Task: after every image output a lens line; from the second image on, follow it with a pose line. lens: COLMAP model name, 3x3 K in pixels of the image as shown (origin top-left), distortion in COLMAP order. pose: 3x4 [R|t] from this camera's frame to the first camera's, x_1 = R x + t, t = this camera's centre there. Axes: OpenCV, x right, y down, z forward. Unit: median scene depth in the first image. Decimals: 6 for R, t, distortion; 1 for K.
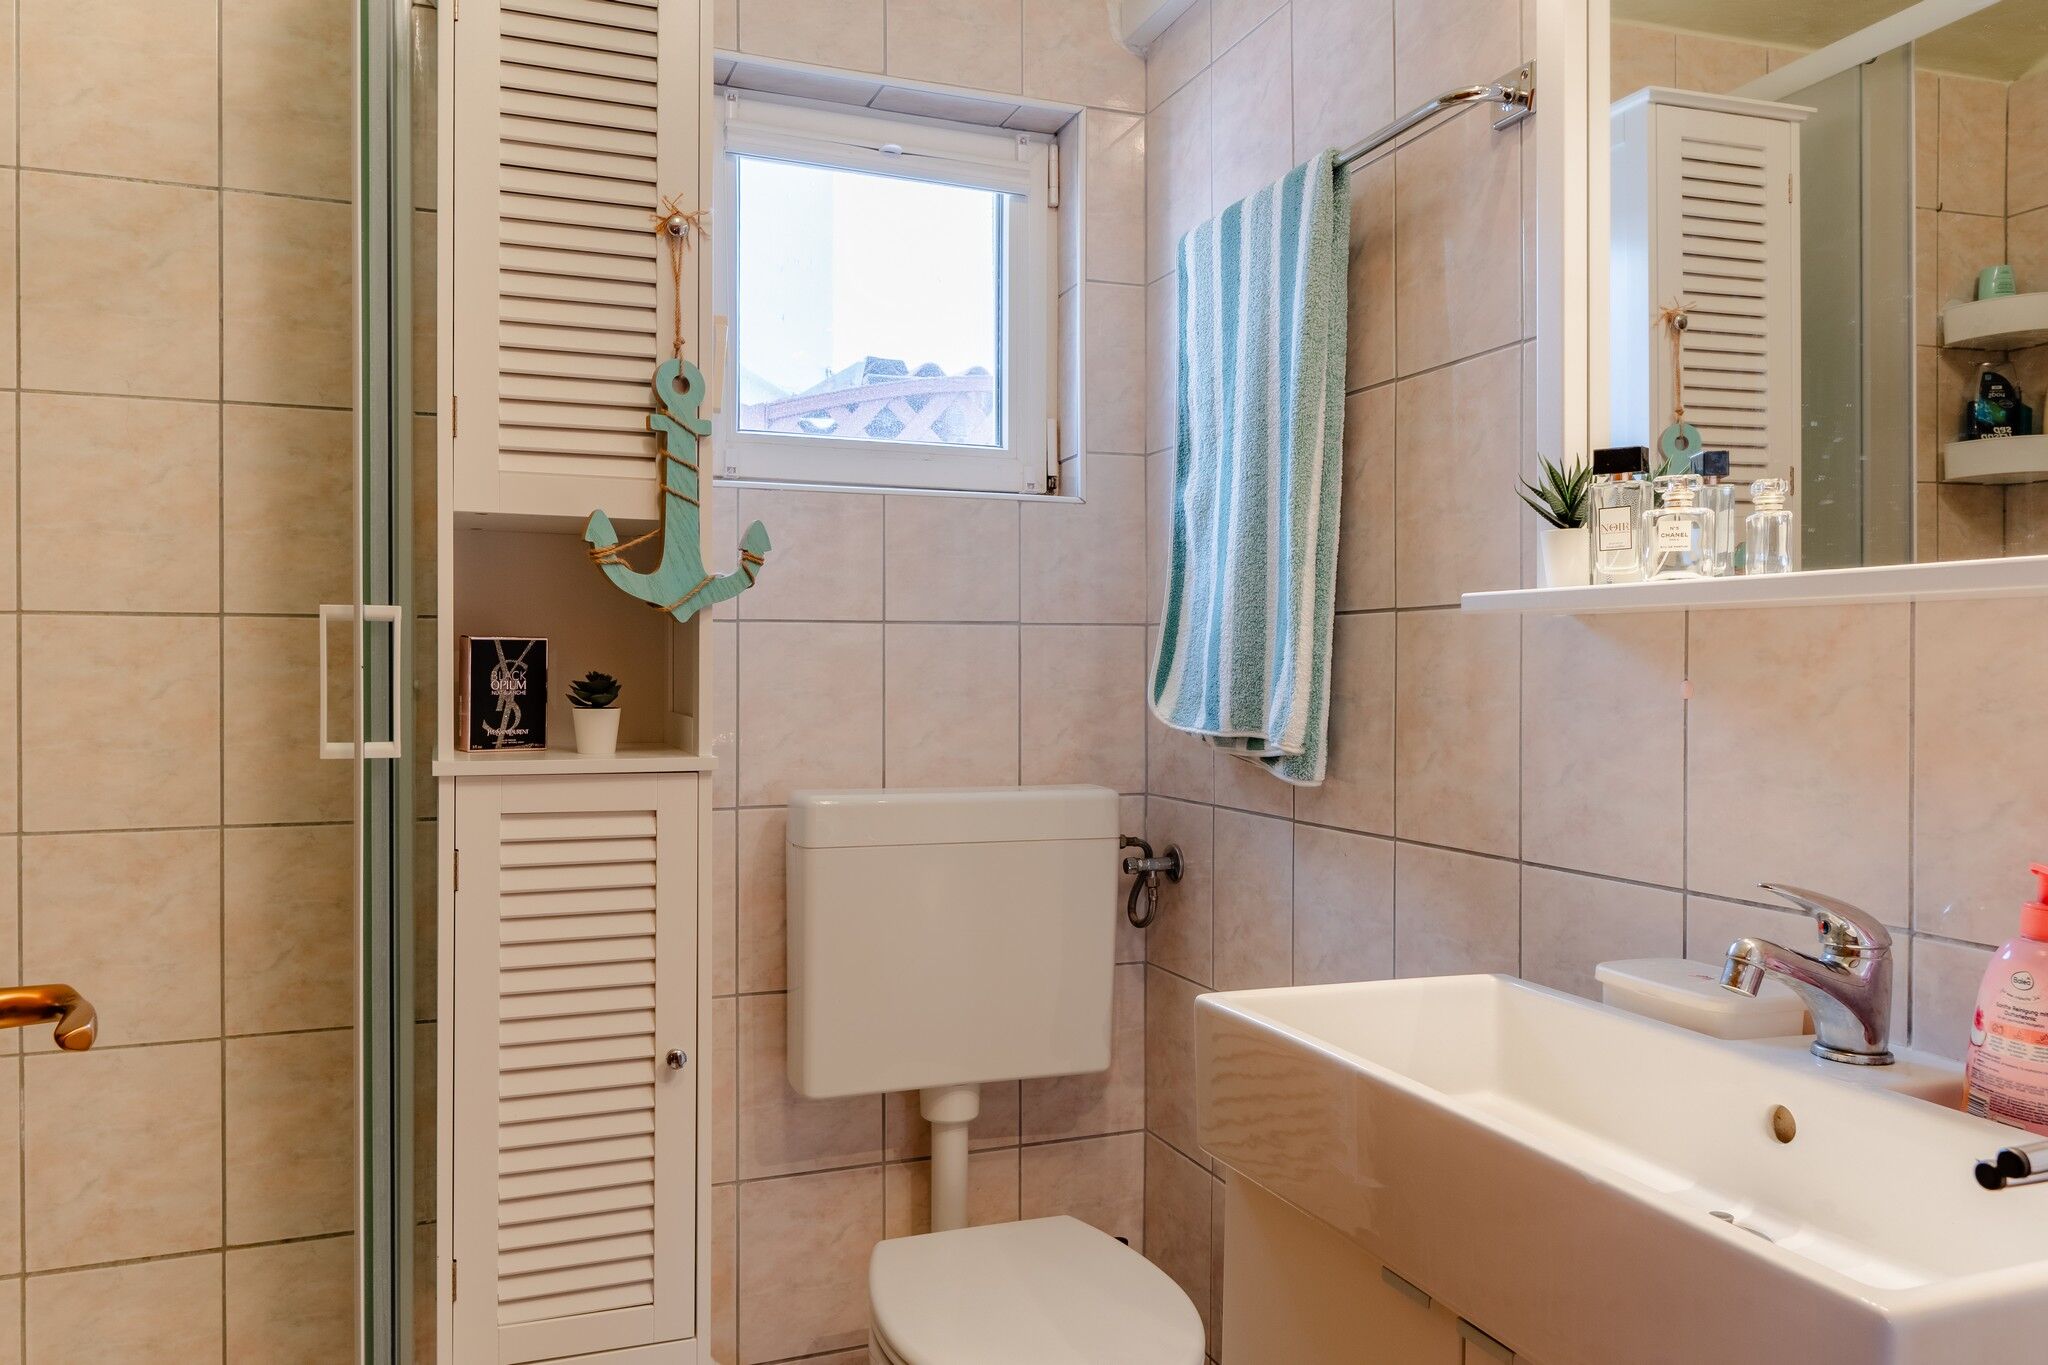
lens RADIAL K [[1378.9, 0, 959.6], [0, 1378.9, 654.2], [0, 0, 1]] dist [-0.002343, 0.001760]
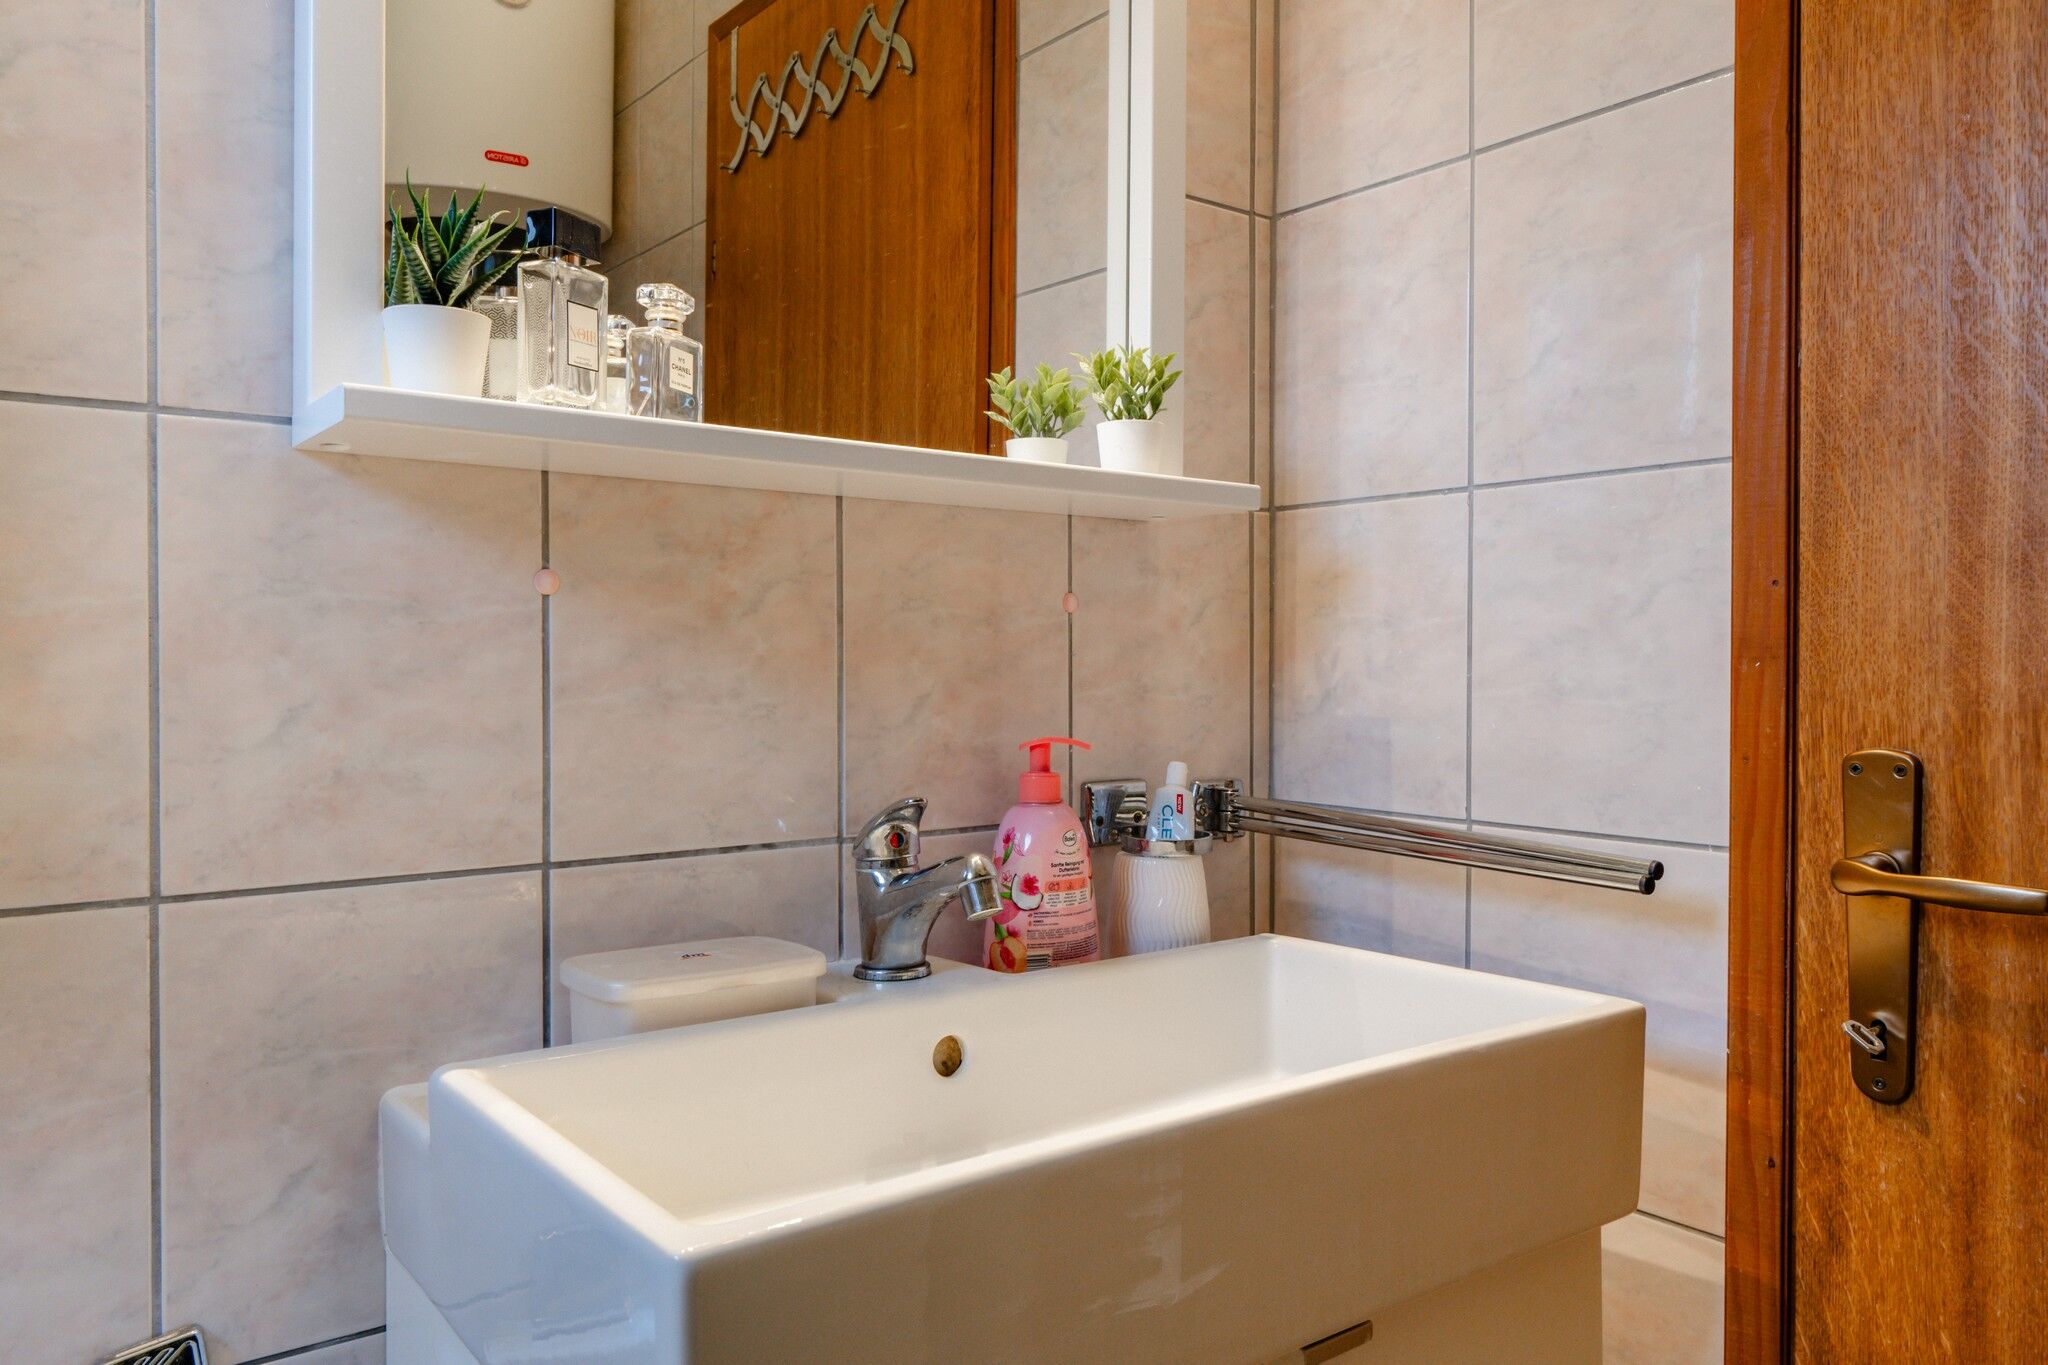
lens RADIAL K [[1471.3, 0, 1023.2], [0, 1471.3, 679.1], [0, 0, 1]] dist [-0.000712, -0.000920]
pose [[-0.298705, -0.006296, 0.954325, -0.184958], [-0.007570, 0.999962, 0.004228, 0.048211], [-0.954315, -0.005961, -0.298742, 0.676769]]
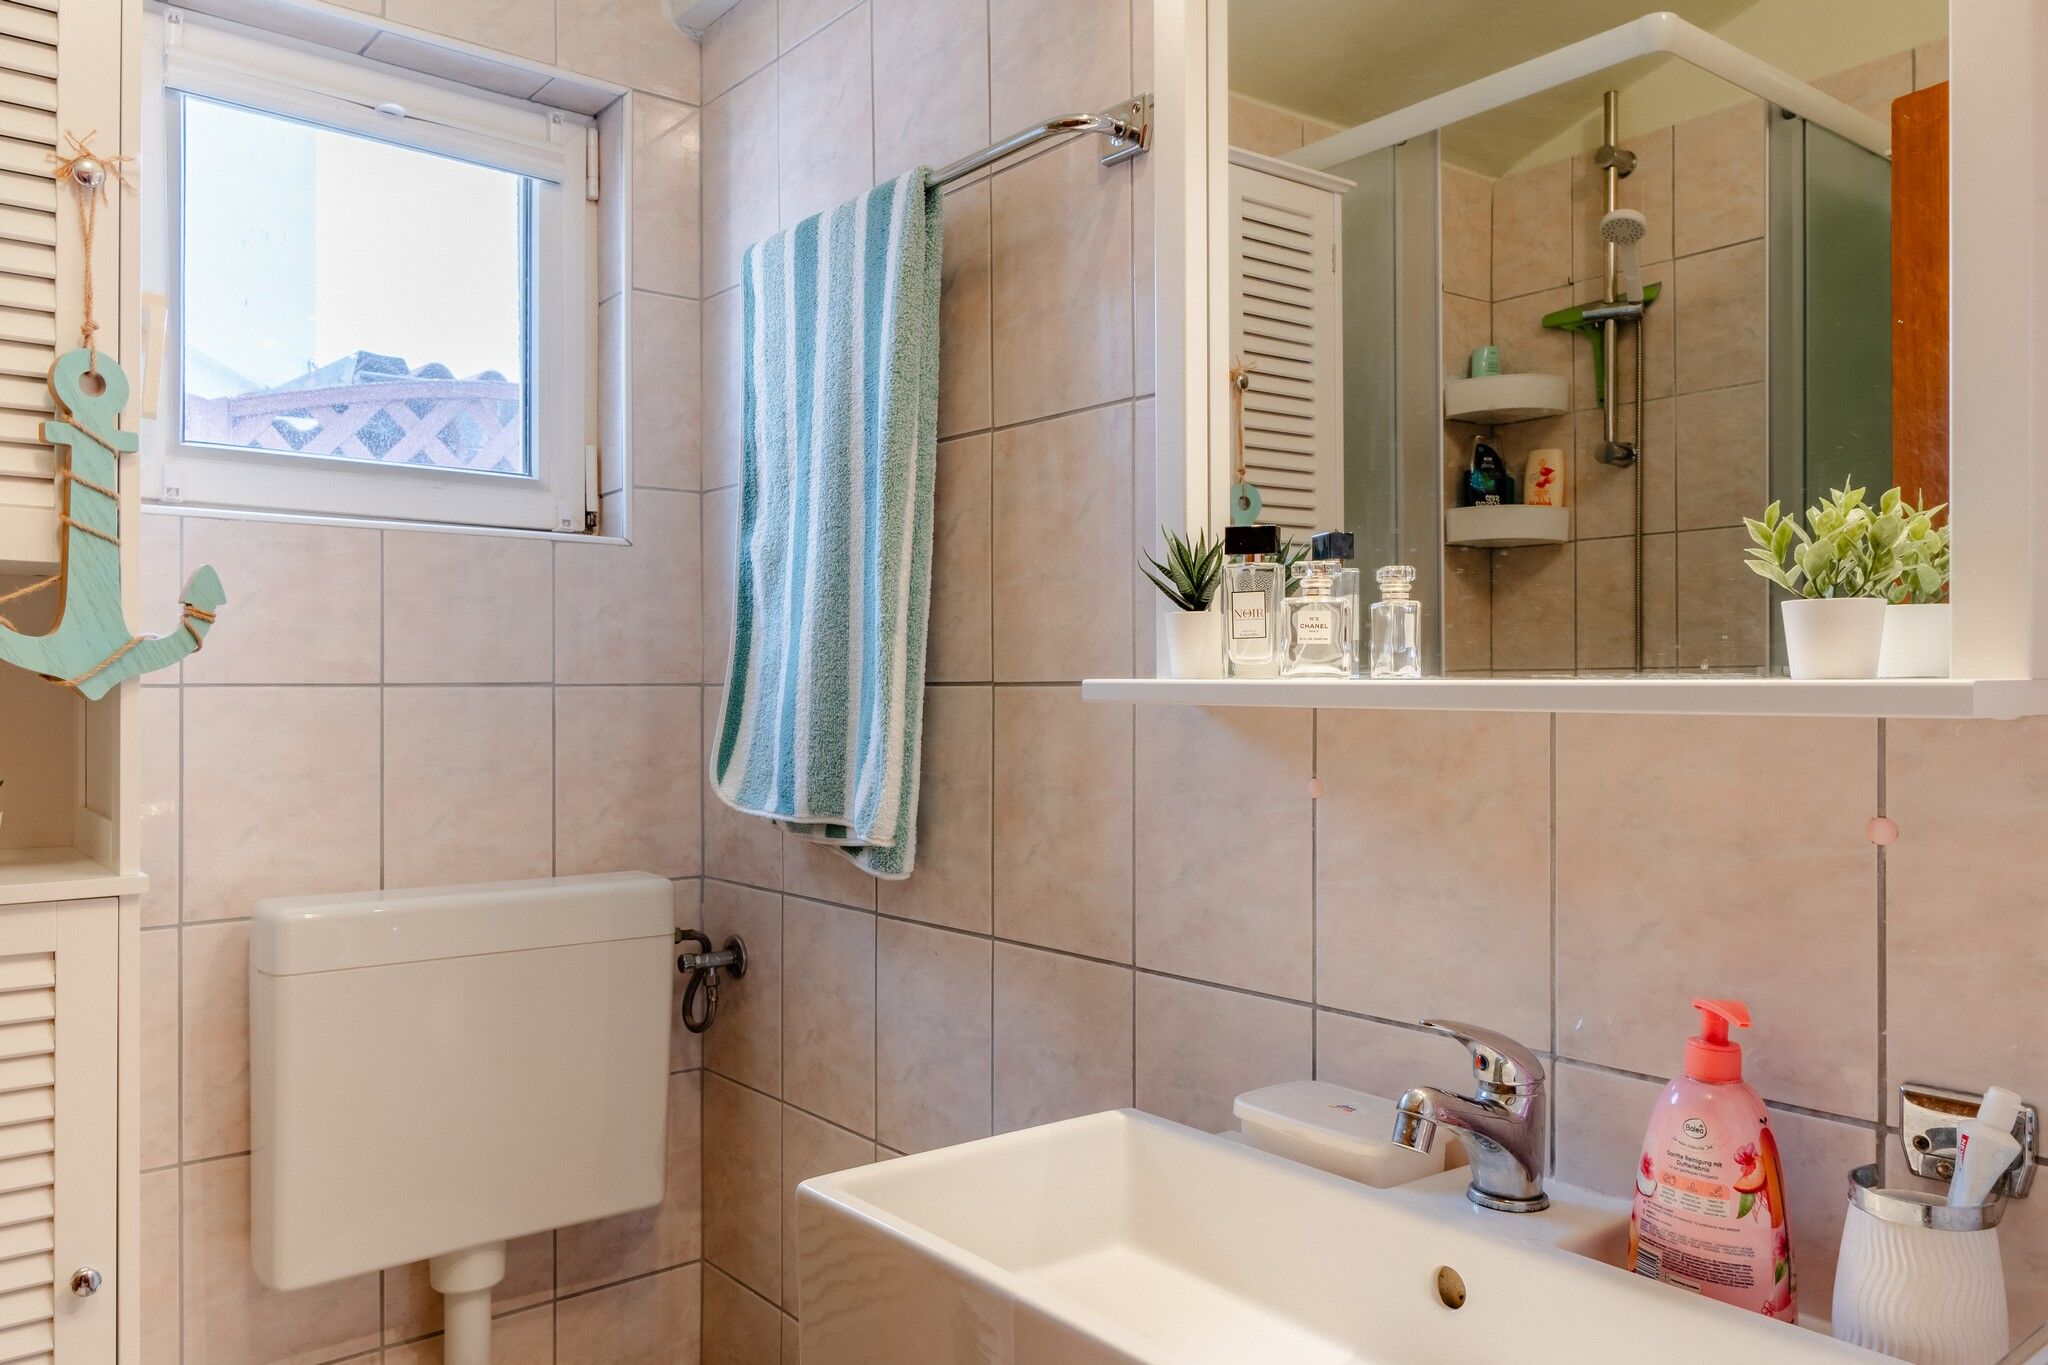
lens RADIAL K [[1408.2, 0, 948.6], [0, 1408.2, 663.5], [0, 0, 1]] dist [-0.001576, -0.006309]
pose [[0.946084, -0.000871, 0.323921, -0.008869], [0.003195, 0.999973, -0.006643, -0.036006], [-0.323907, 0.007320, 0.946061, 0.124098]]
